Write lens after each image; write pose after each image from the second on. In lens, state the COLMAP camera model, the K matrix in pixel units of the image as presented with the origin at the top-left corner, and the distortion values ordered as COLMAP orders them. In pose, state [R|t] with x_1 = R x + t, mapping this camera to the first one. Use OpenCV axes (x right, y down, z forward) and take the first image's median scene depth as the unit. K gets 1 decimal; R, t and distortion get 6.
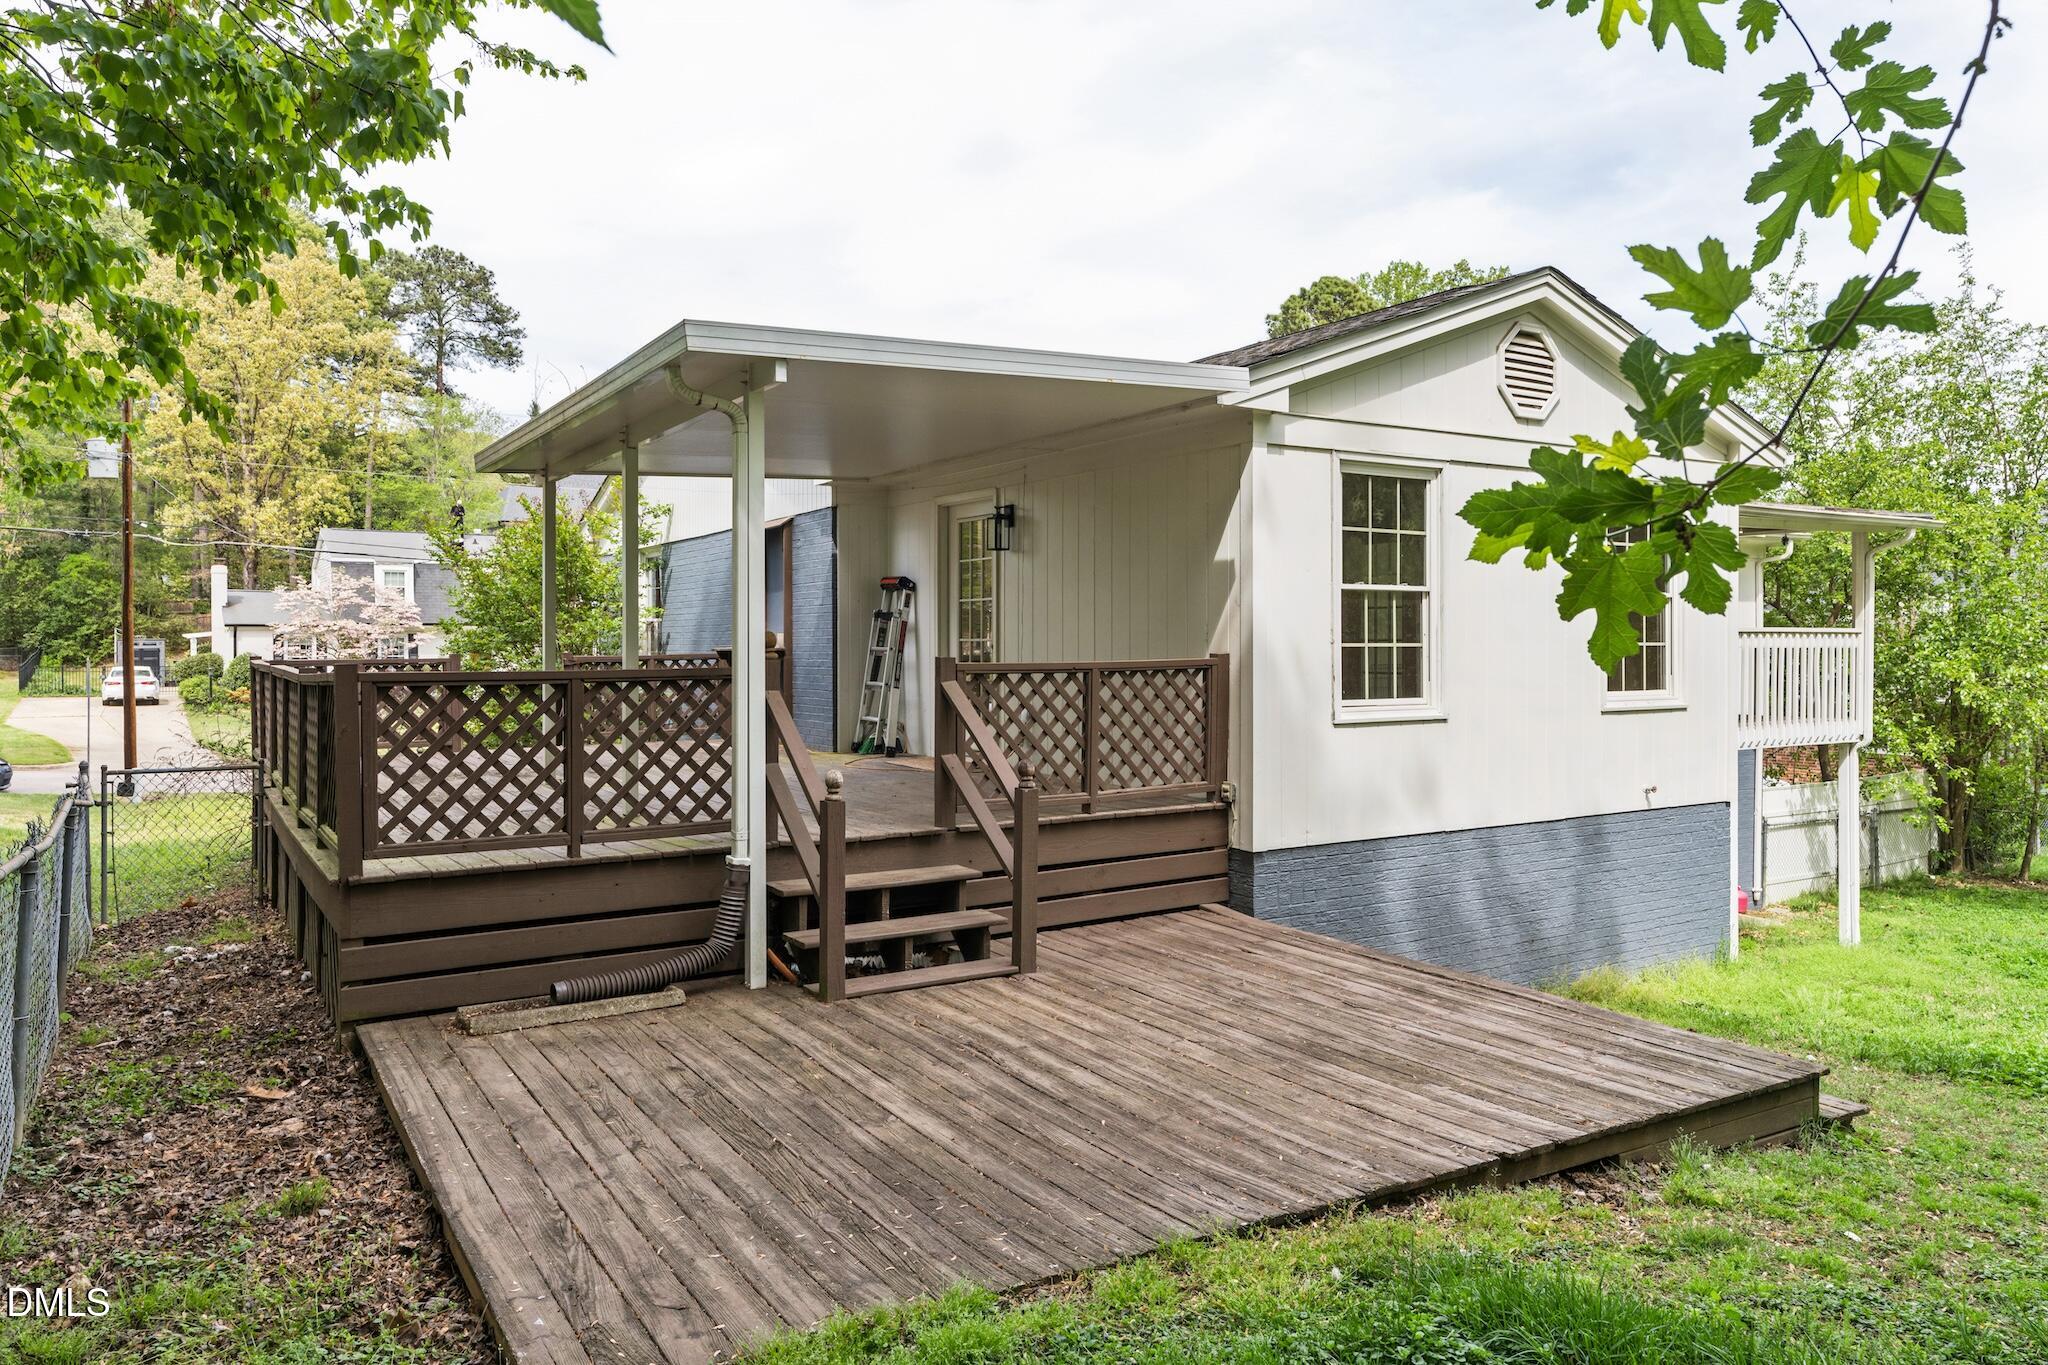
lens RADIAL K [[1413.1, 0, 996.9], [0, 1413.1, 676.9], [0, 0, 1]] dist [0.024601, -0.002280]
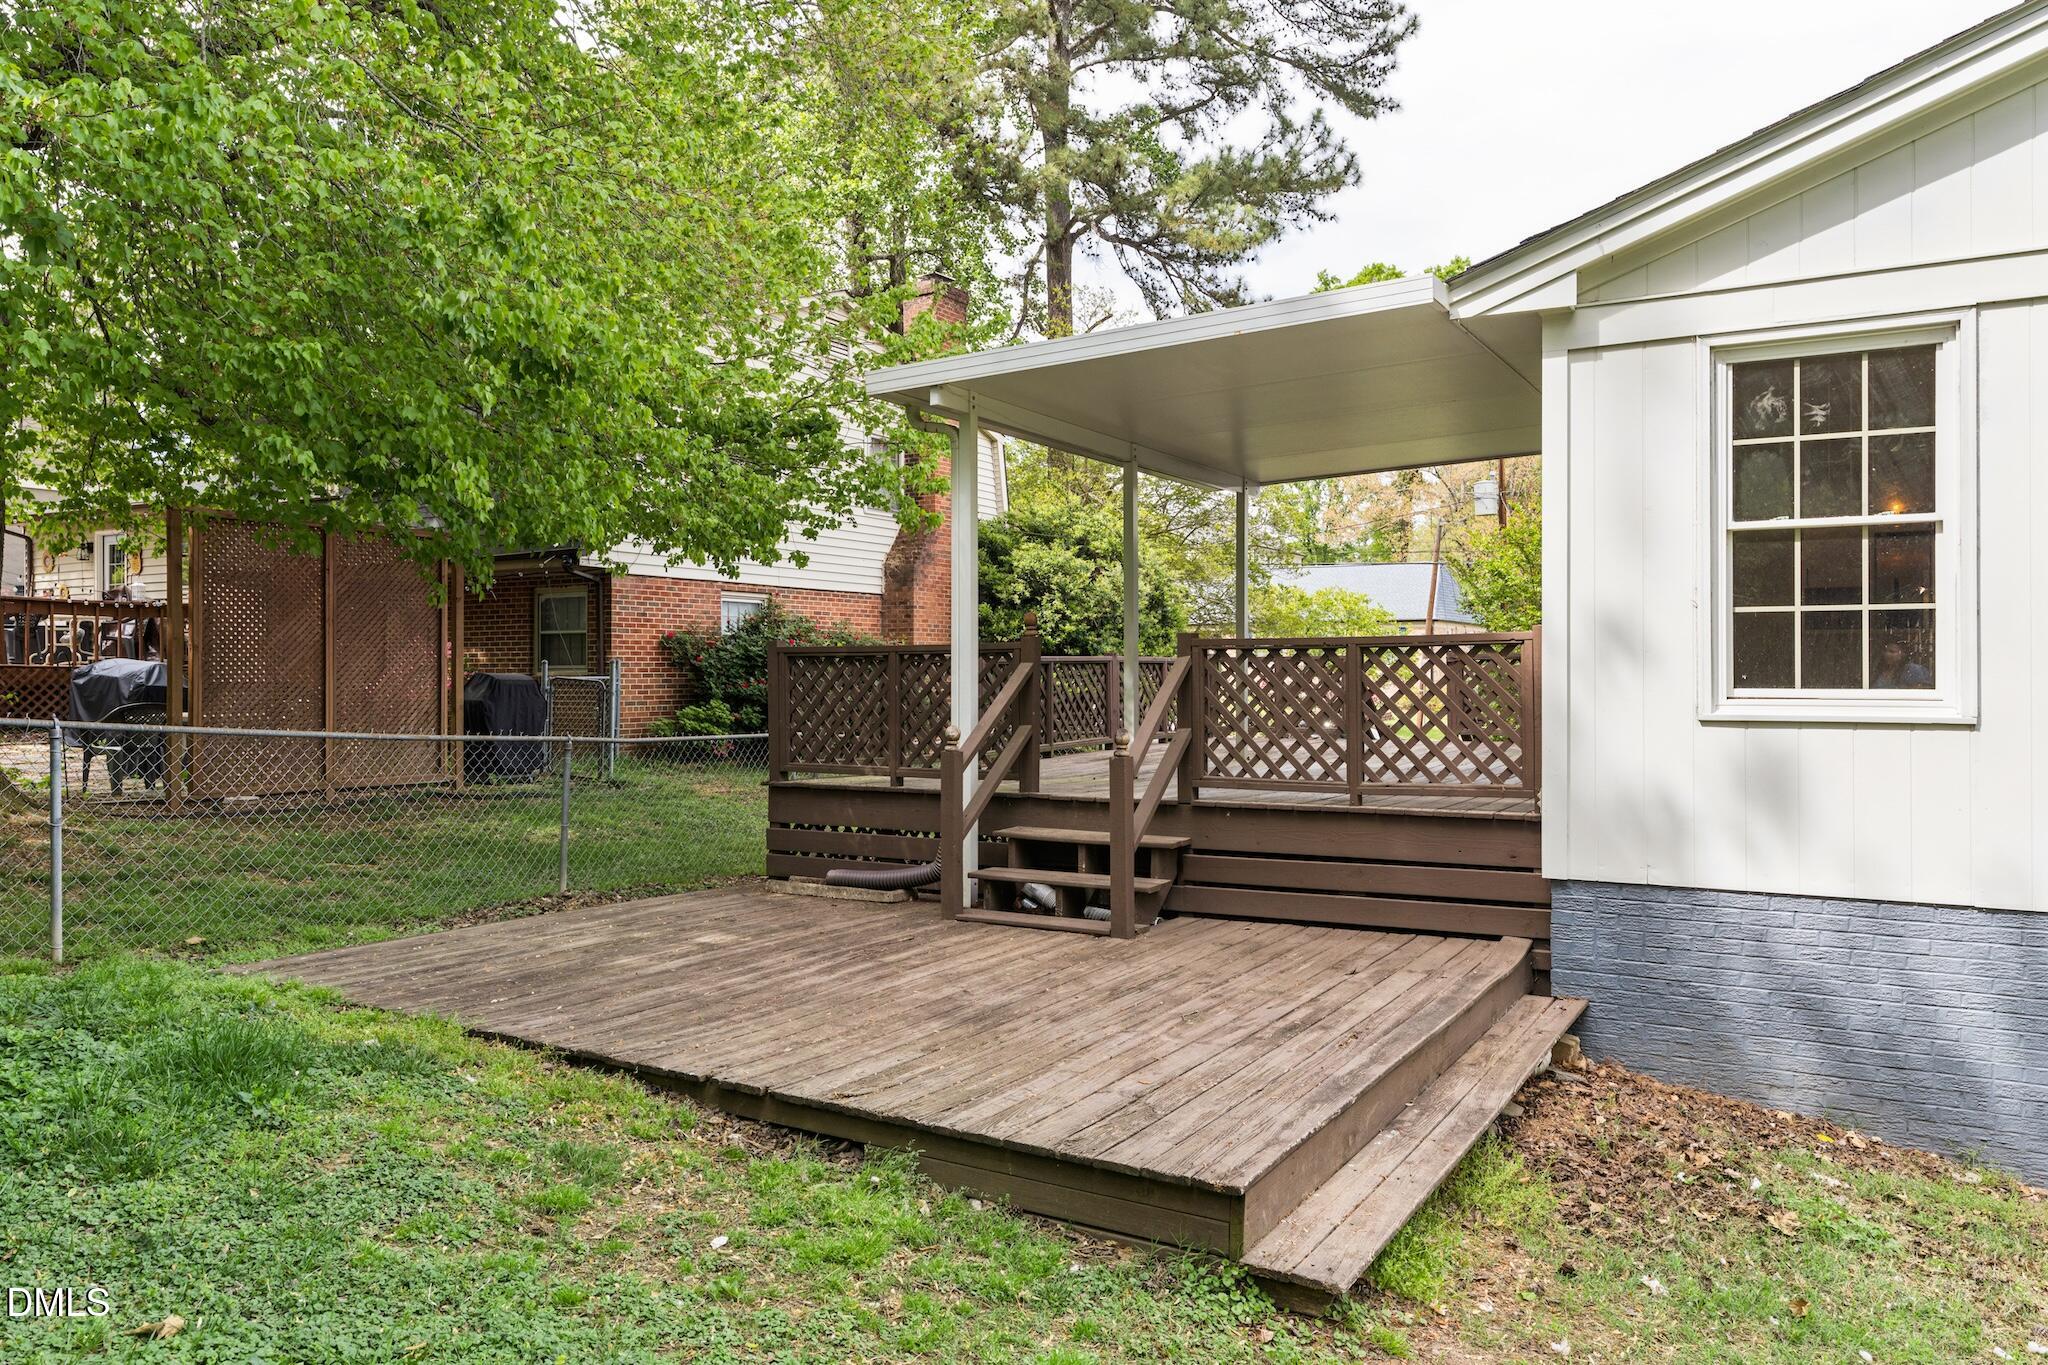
lens RADIAL K [[1413.1, 0, 996.9], [0, 1413.1, 676.9], [0, 0, 1]] dist [0.024601, -0.002280]
pose [[0.472938, 0.007504, -0.881064, 1.099791], [-0.021365, 0.999767, -0.002954, 0.032848], [0.880837, 0.020221, 0.472989, 0.550964]]
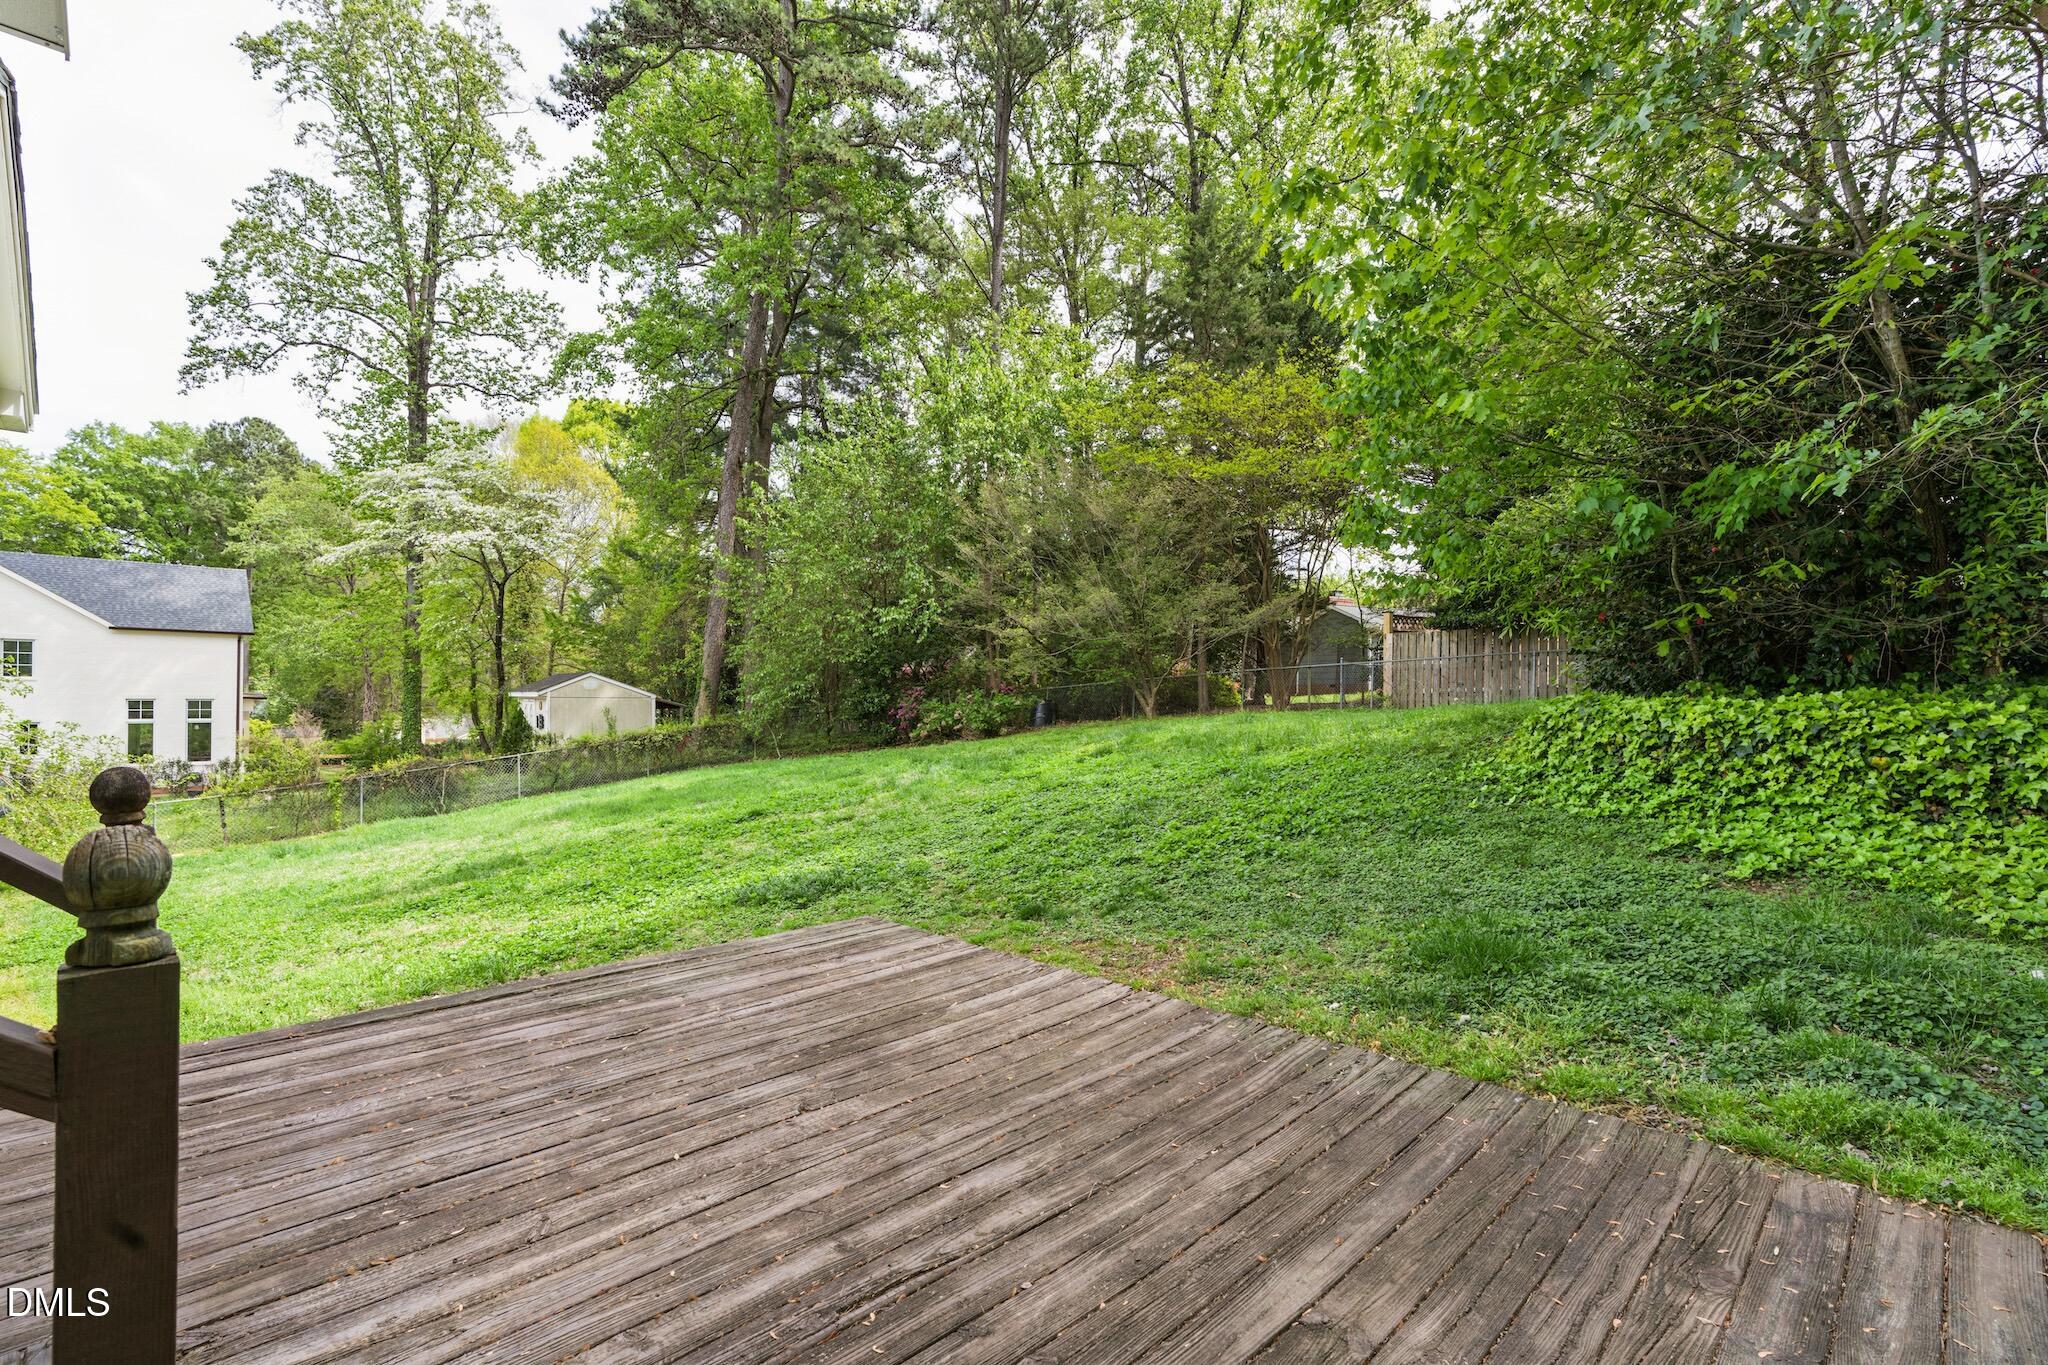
lens RADIAL K [[930.0, 0, 1029.2], [0, 930.0, 694.6], [0, 0, 1]] dist [0.007900, 0.000286]
pose [[-0.269321, 0.008443, 0.963014, -0.356339], [0.010333, 0.999929, -0.005877, 0.055186], [-0.962995, 0.008368, -0.269389, 1.060807]]
